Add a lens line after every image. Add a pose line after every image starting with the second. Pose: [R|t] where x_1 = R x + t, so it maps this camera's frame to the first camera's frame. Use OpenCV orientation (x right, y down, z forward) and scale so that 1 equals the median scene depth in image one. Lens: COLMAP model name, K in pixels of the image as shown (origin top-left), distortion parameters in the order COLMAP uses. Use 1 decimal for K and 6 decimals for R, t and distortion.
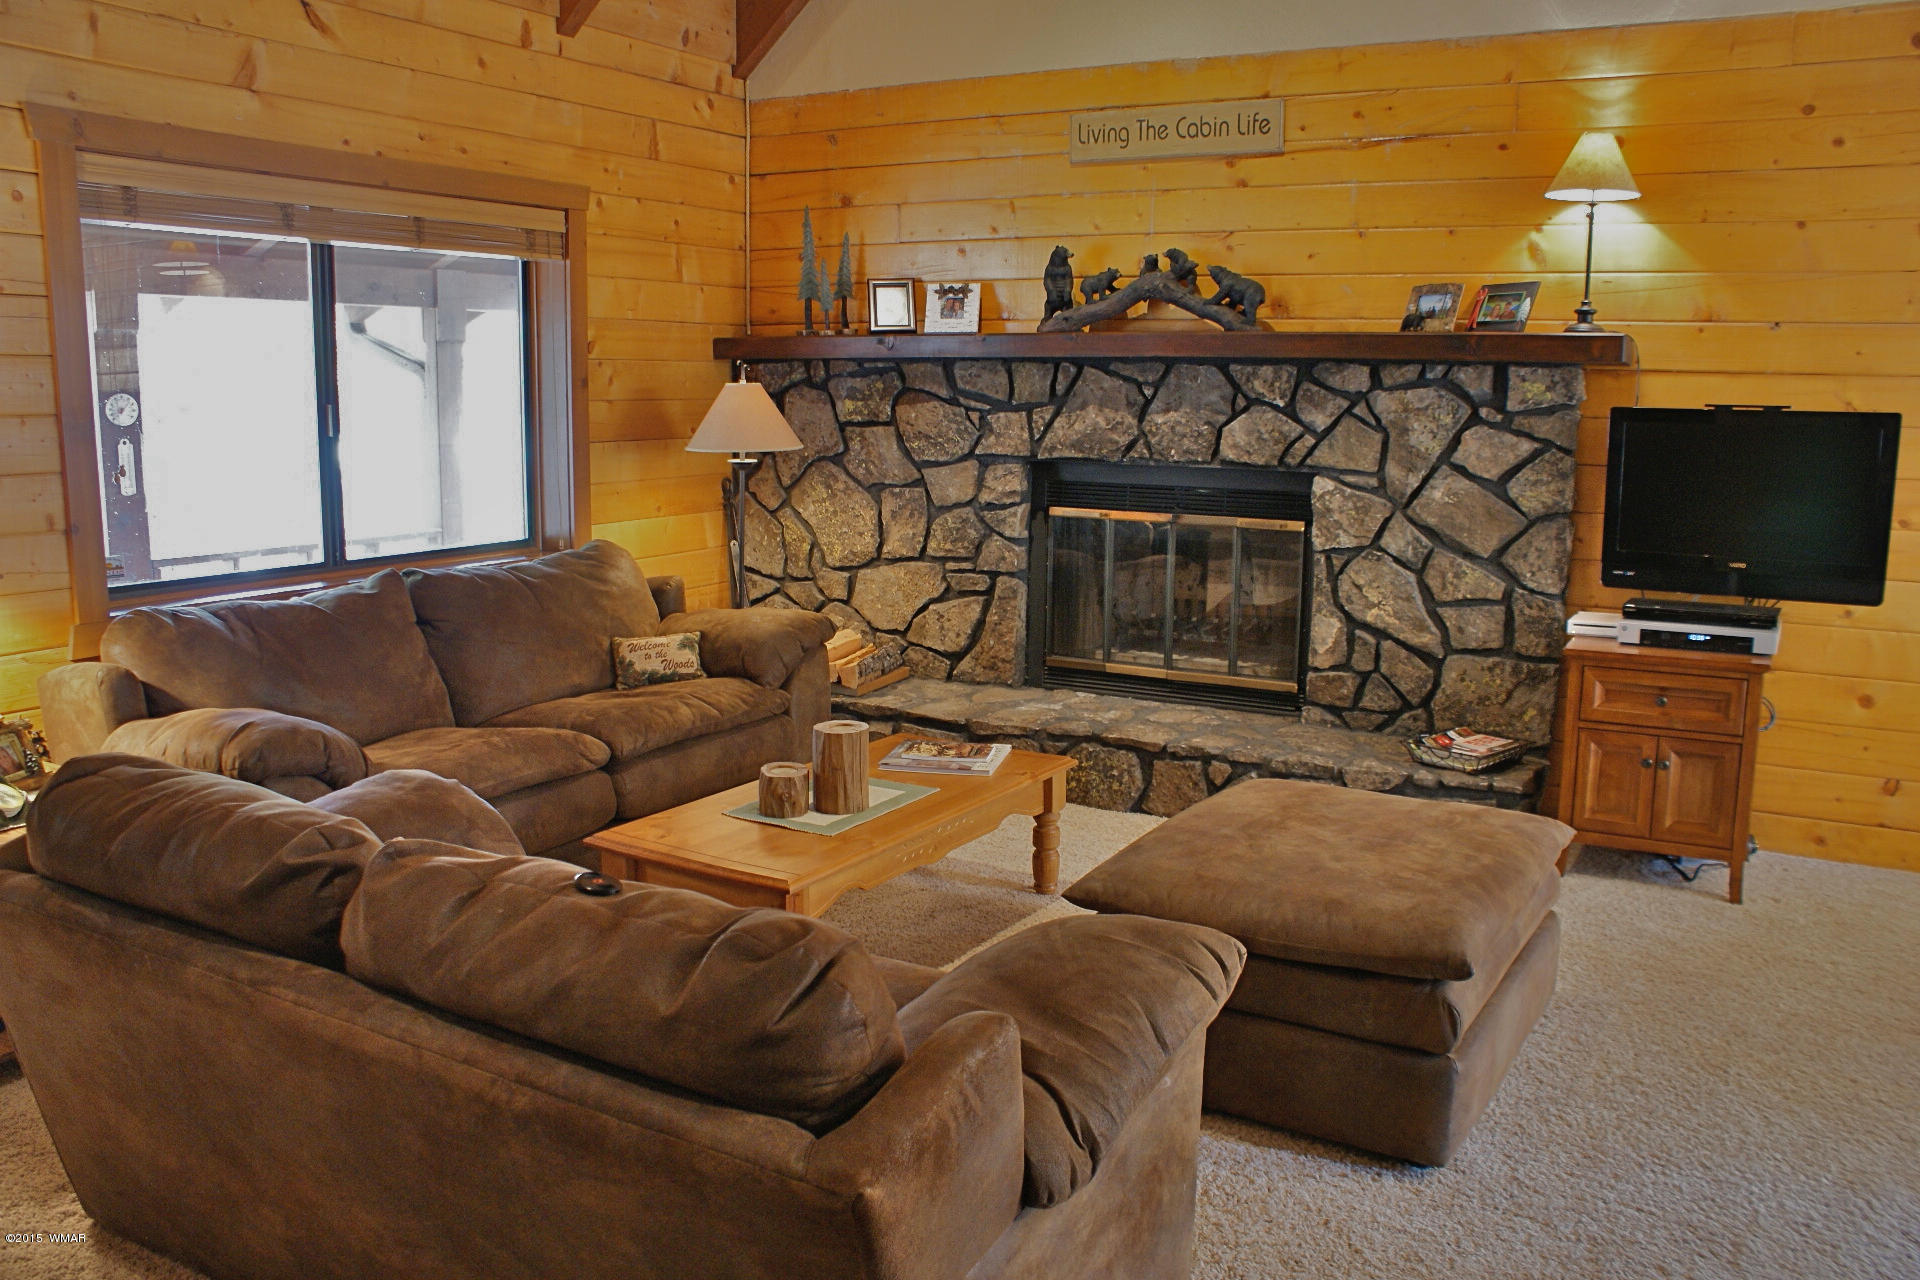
lens RADIAL K [[1541.9, 0, 954.3], [0, 1541.9, 647.1], [0, 0, 1]] dist [-0.159092, 0.137553]
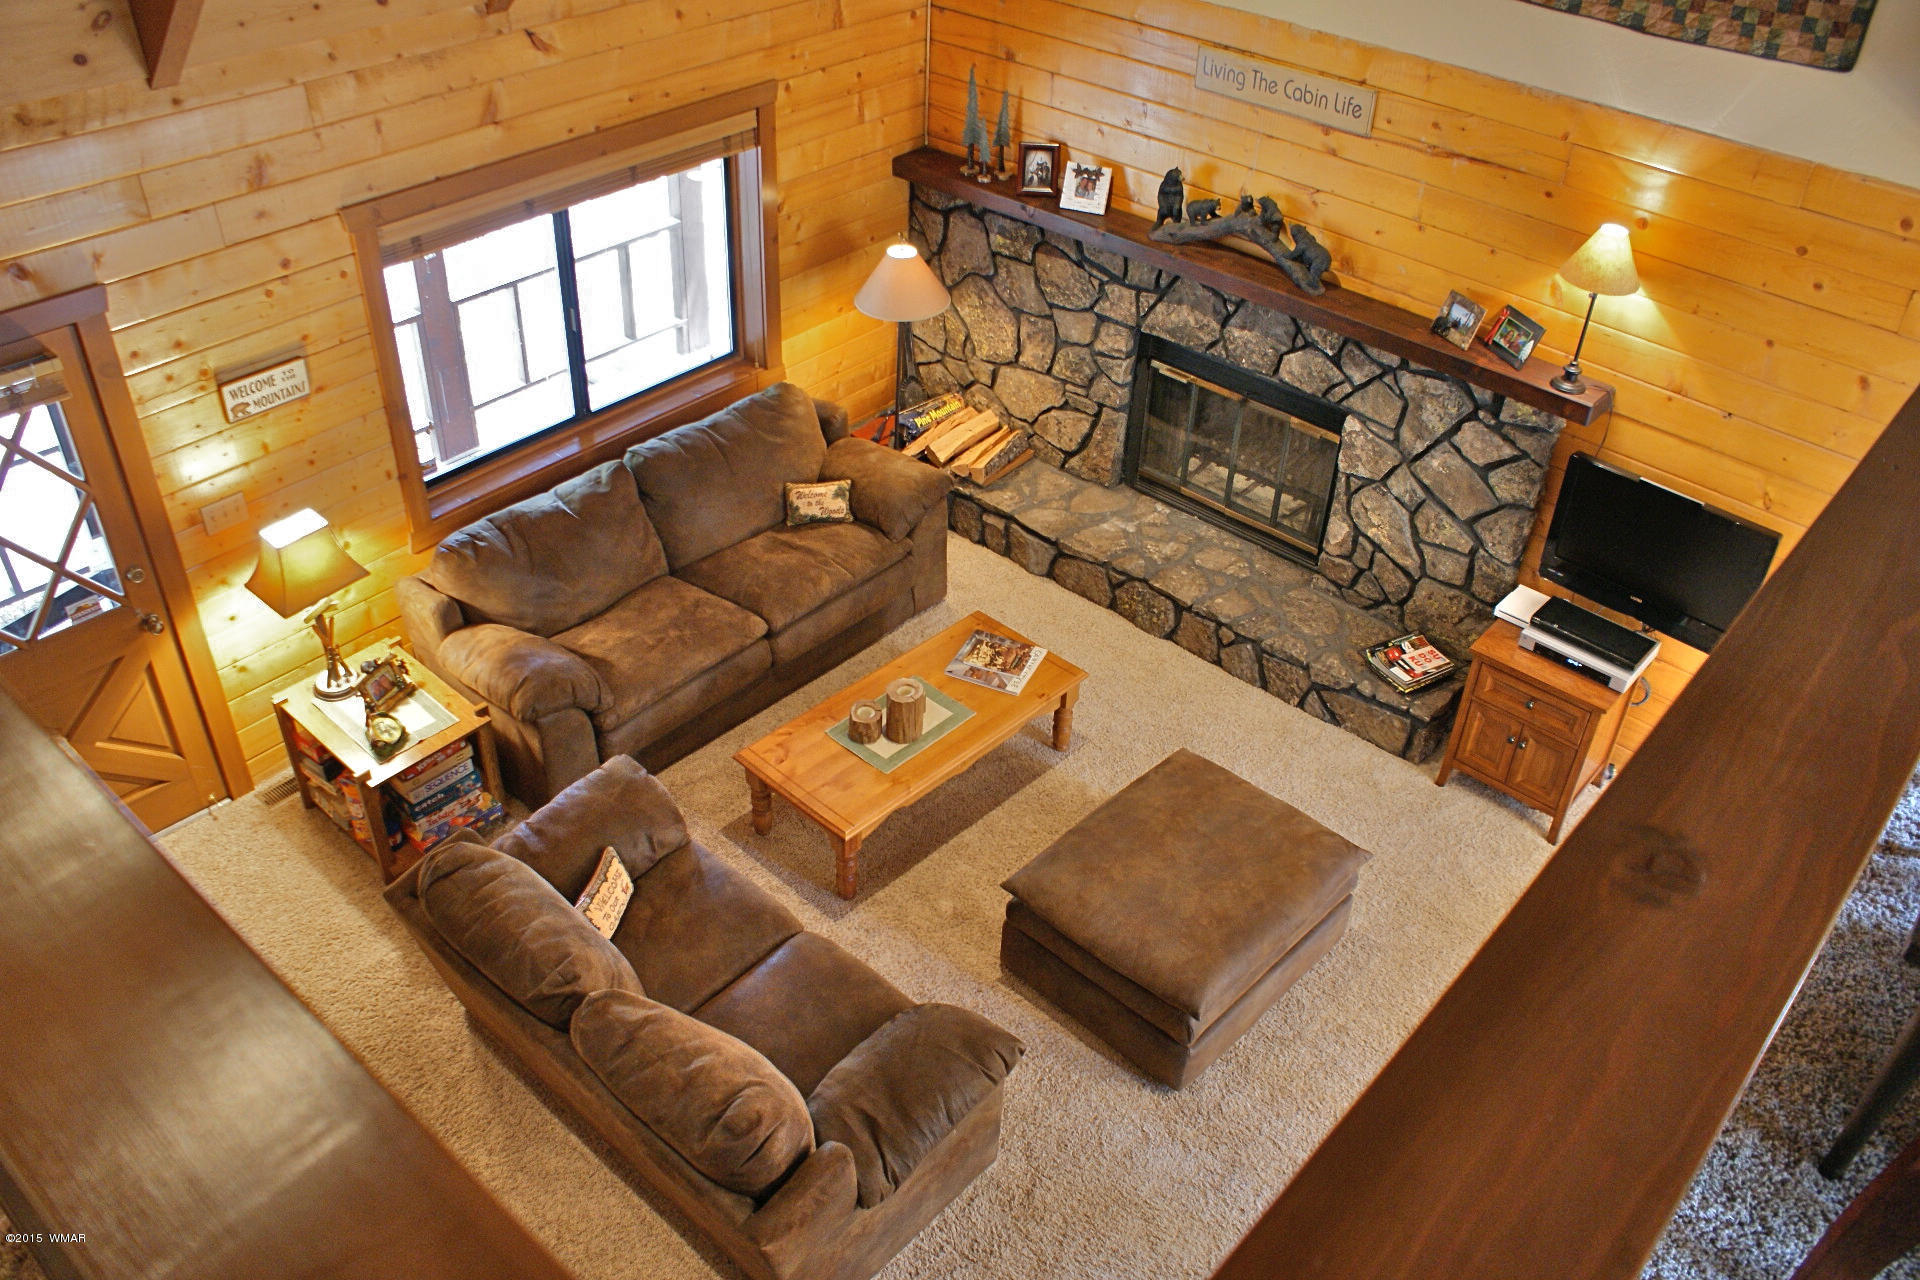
lens RADIAL K [[1541.9, 0, 954.3], [0, 1541.9, 647.1], [0, 0, 1]] dist [-0.159092, 0.137553]
pose [[0.977948, 0.143673, -0.151577, 0.139781], [-0.058086, 0.884252, 0.463383, -0.490091], [0.200608, -0.444360, 0.873098, -0.199907]]
